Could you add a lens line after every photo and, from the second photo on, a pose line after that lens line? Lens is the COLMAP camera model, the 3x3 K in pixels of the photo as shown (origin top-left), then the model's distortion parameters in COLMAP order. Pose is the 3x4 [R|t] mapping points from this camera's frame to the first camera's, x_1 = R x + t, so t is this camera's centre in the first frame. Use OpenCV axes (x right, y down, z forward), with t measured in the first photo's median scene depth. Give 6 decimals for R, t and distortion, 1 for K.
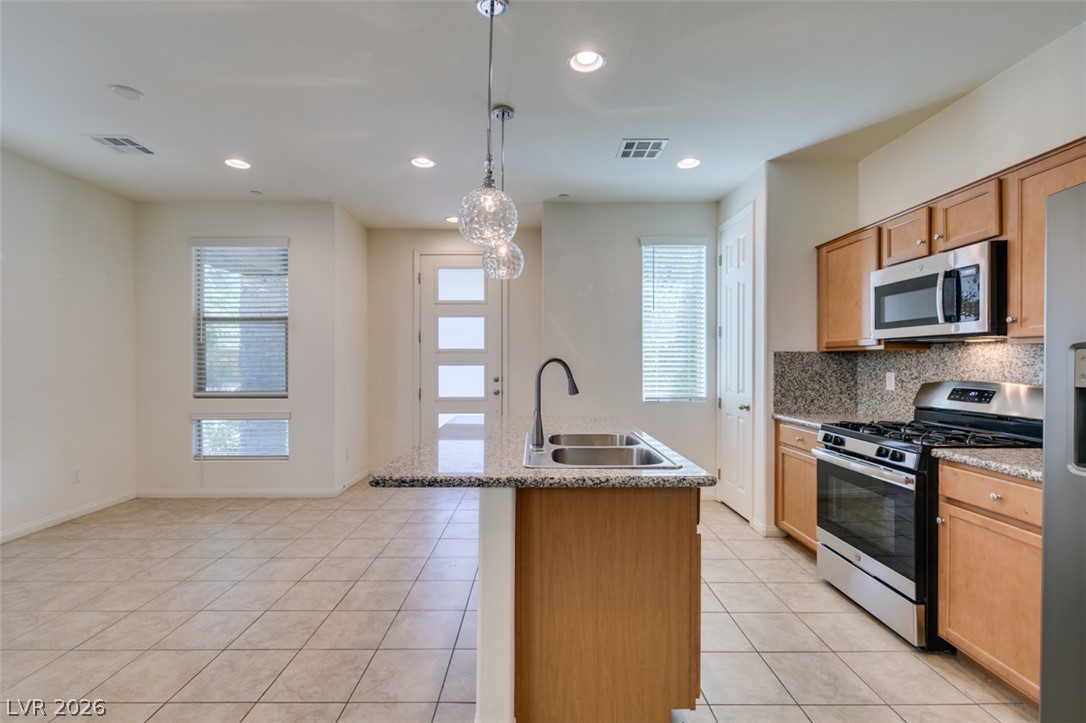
lens RADIAL K [[491.7, 0, 541.2], [0, 491.7, 362.5], [0, 0, 1]] dist [-0.001122, -0.000299]
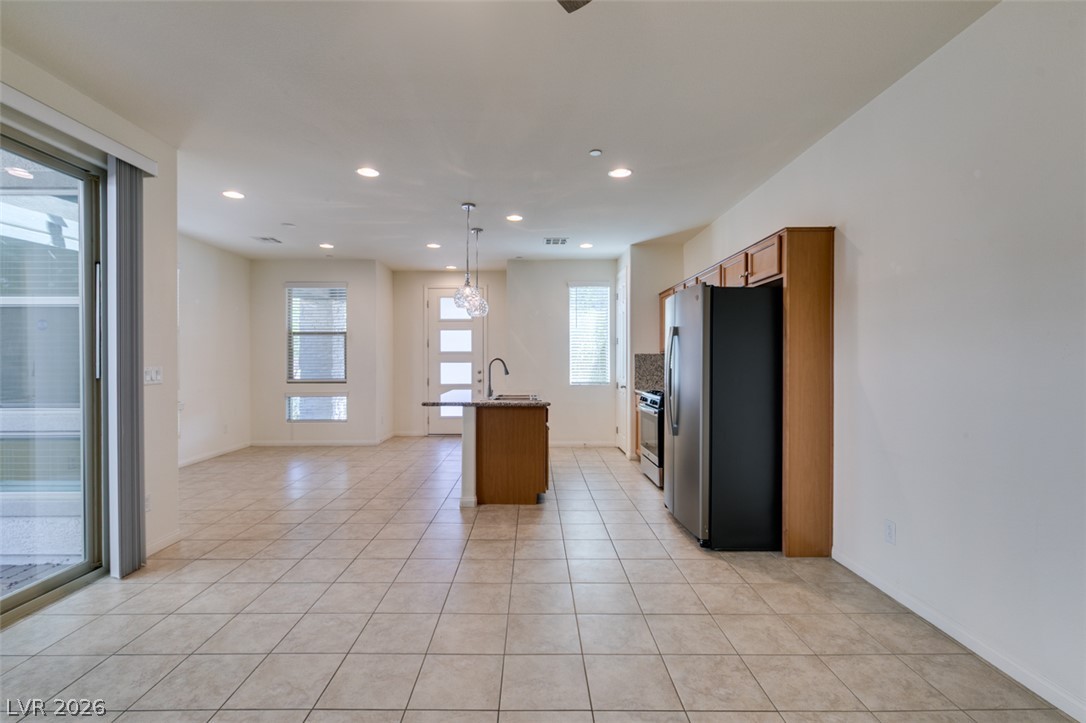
lens RADIAL K [[489.2, 0, 535.9], [0, 489.2, 360.5], [0, 0, 1]] dist [-0.001119, -0.000363]
pose [[0.999999, -0.001315, 0.000202, 0.127444], [0.001315, 0.999997, -0.002219, 0.004754], [-0.000199, 0.002219, 0.999998, -0.771112]]
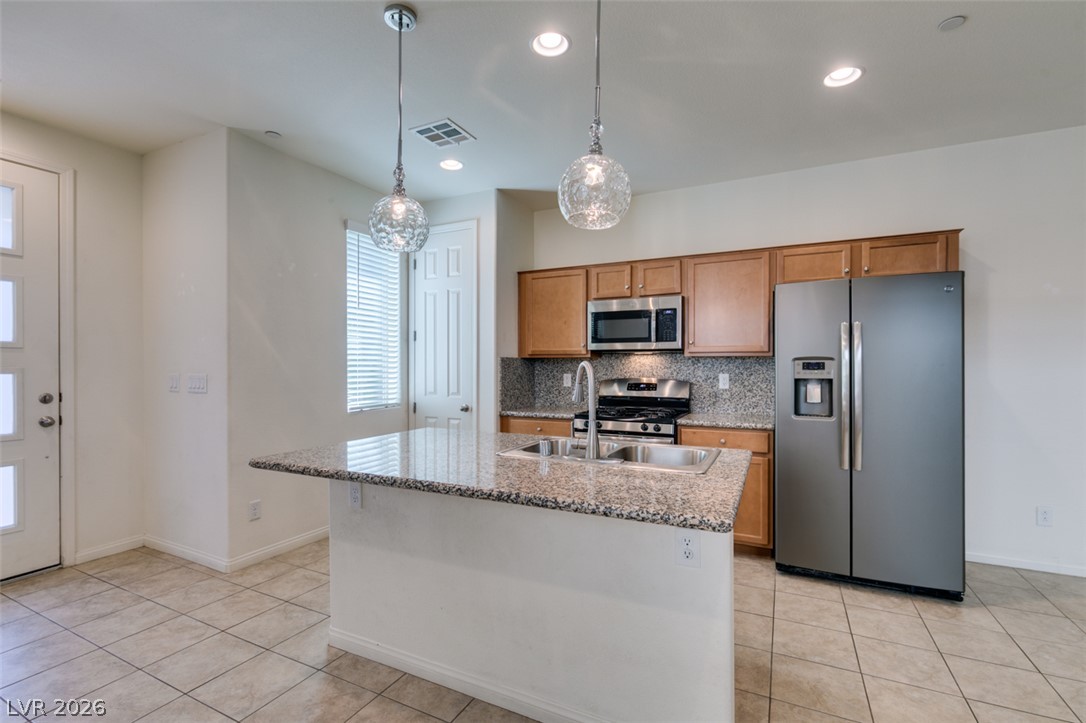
lens RADIAL K [[488.2, 0, 544.9], [0, 488.2, 367.7], [0, 0, 1]] dist [-0.000021, -0.000569]
pose [[0.449532, -0.004649, 0.893252, -0.520504], [0.001279, 0.999989, 0.004561, -0.003033], [-0.893263, -0.000908, 0.449533, 0.414512]]
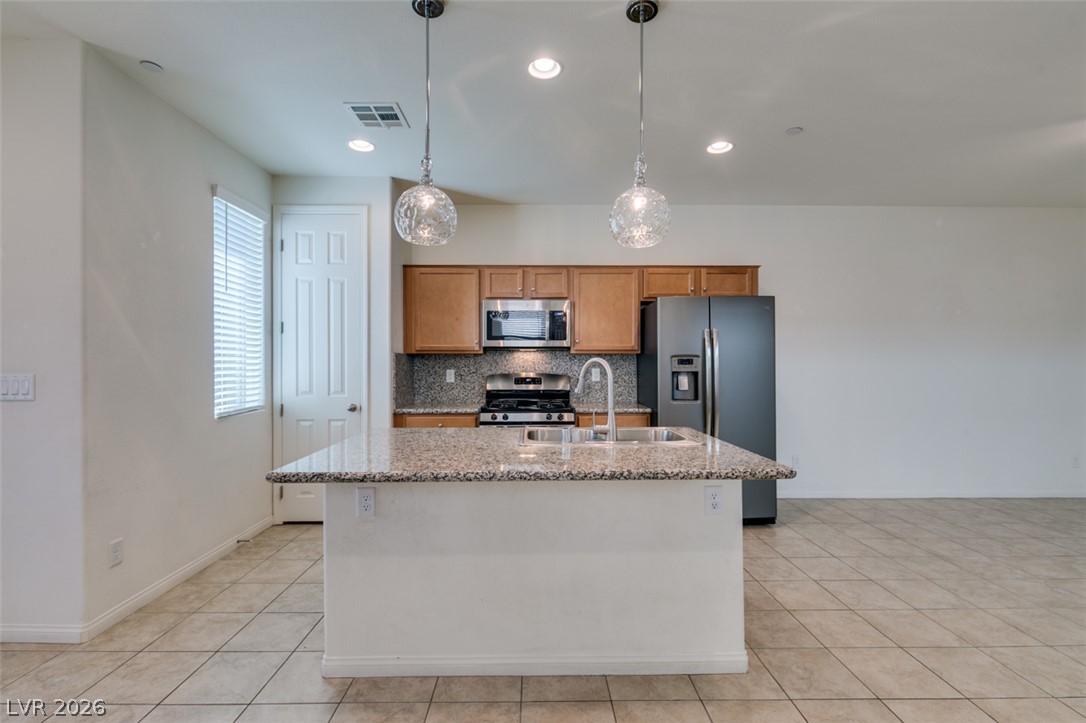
lens RADIAL K [[484.7, 0, 541.0], [0, 484.7, 362.4], [0, 0, 1]] dist [0.000704, -0.000167]
pose [[-0.007453, -0.003145, 0.999967, -0.642878], [0.001997, 0.999993, 0.003160, -0.003918], [-0.999970, 0.002020, -0.007447, 0.712085]]
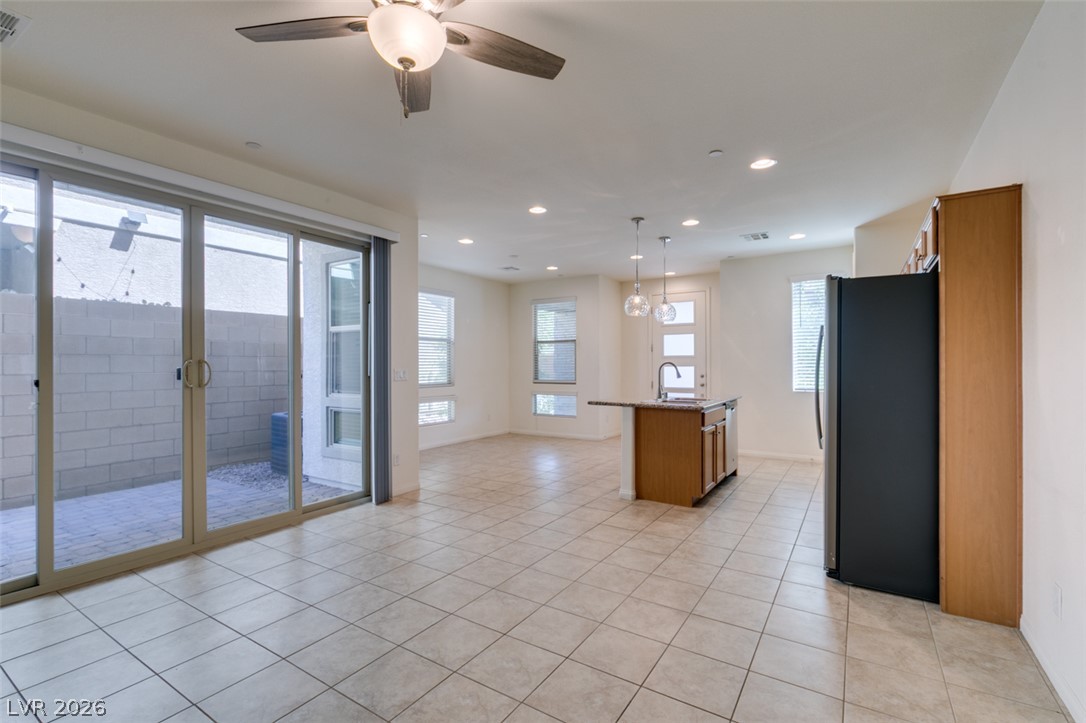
lens RADIAL K [[491.7, 0, 541.2], [0, 491.7, 362.5], [0, 0, 1]] dist [-0.001122, -0.000299]
pose [[0.836300, -0.004751, -0.548251, 0.500422], [0.001338, 0.999977, -0.006625, 0.005354], [0.548270, 0.004807, 0.836288, -0.791752]]
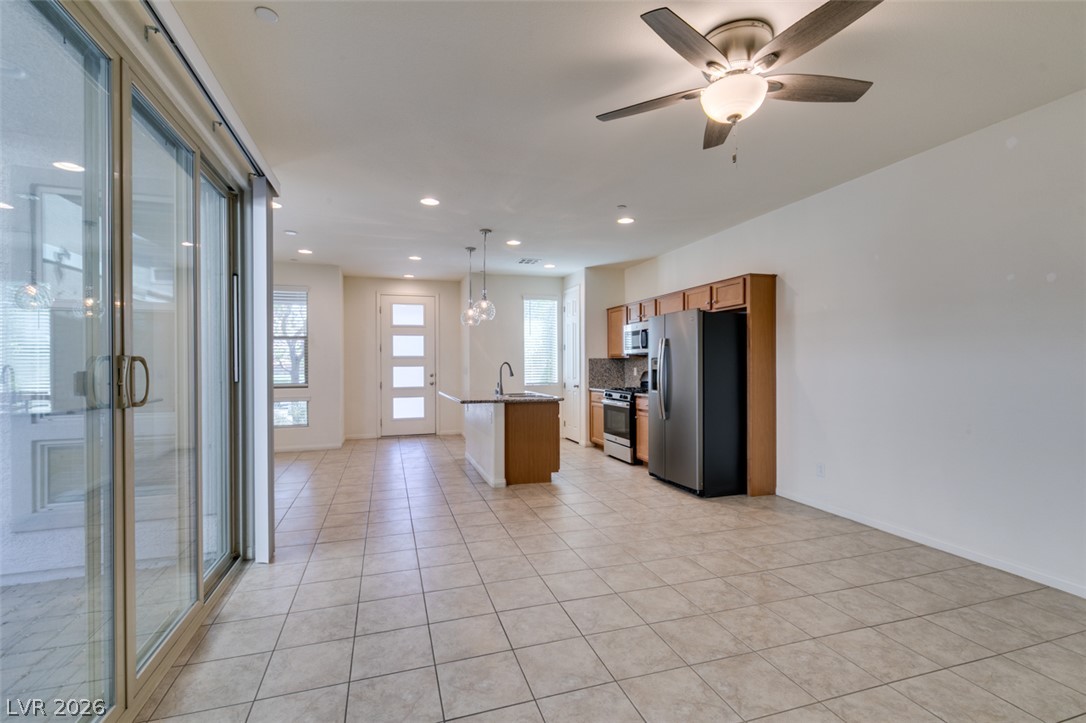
lens RADIAL K [[488.1, 0, 543.0], [0, 488.1, 361.5], [0, 0, 1]] dist [0.003025, 0.000051]
pose [[0.953276, -0.003220, 0.302083, -0.358158], [0.005496, 0.999963, -0.006686, 0.004274], [-0.302050, 0.008034, 0.953258, -0.970001]]
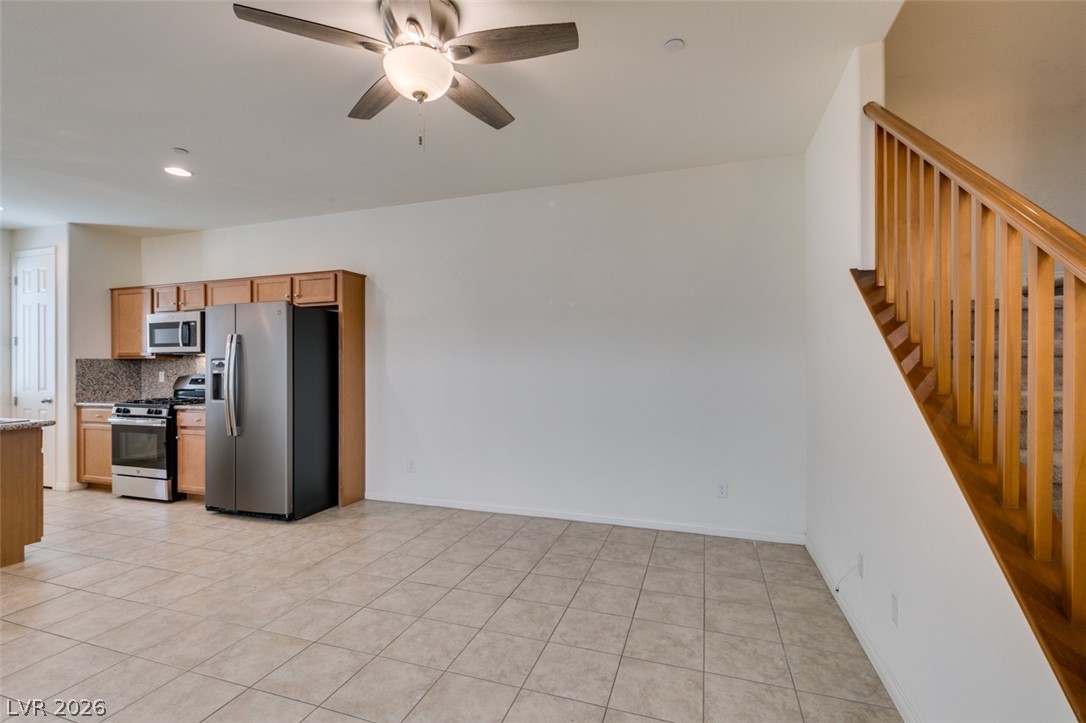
lens RADIAL K [[484.7, 0, 541.0], [0, 484.7, 362.4], [0, 0, 1]] dist [0.000704, -0.000167]
pose [[0.327309, 0.000051, 0.944917, -0.426261], [0.008224, 0.999962, -0.002903, 0.003701], [-0.944882, 0.008722, 0.327296, -0.755484]]
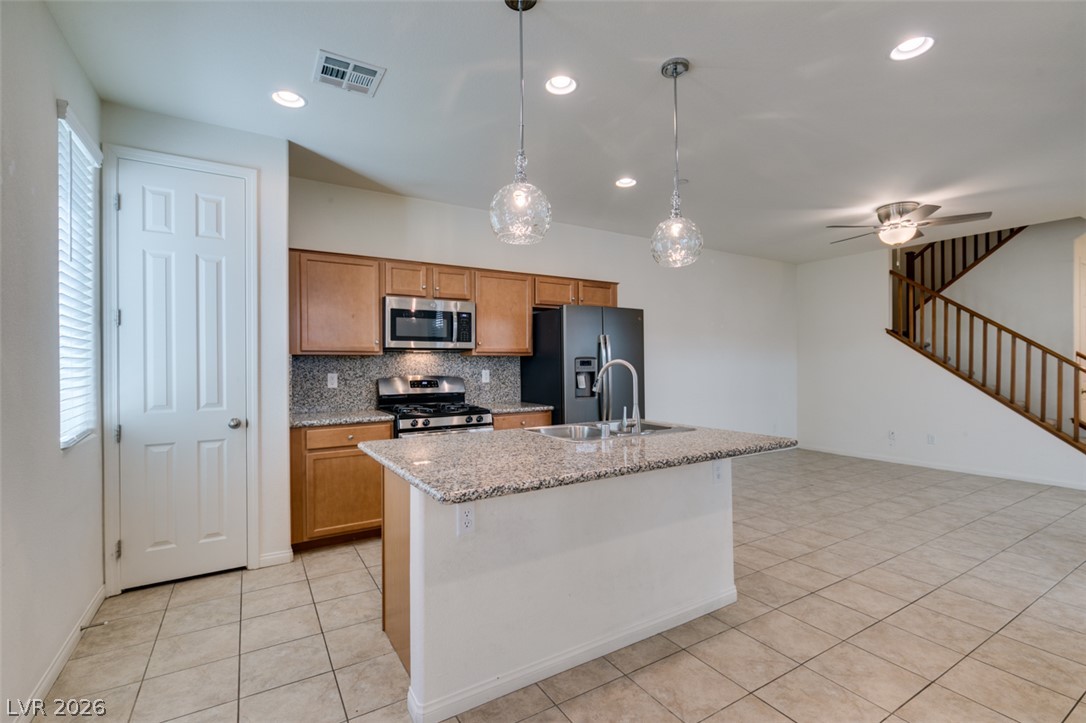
lens RADIAL K [[484.7, 0, 541.0], [0, 484.7, 362.4], [0, 0, 1]] dist [0.000704, -0.000167]
pose [[-0.513679, 0.001395, 0.857981, -0.558775], [0.005027, 0.999986, 0.001384, -0.005534], [-0.857968, 0.005024, -0.513679, 1.113149]]
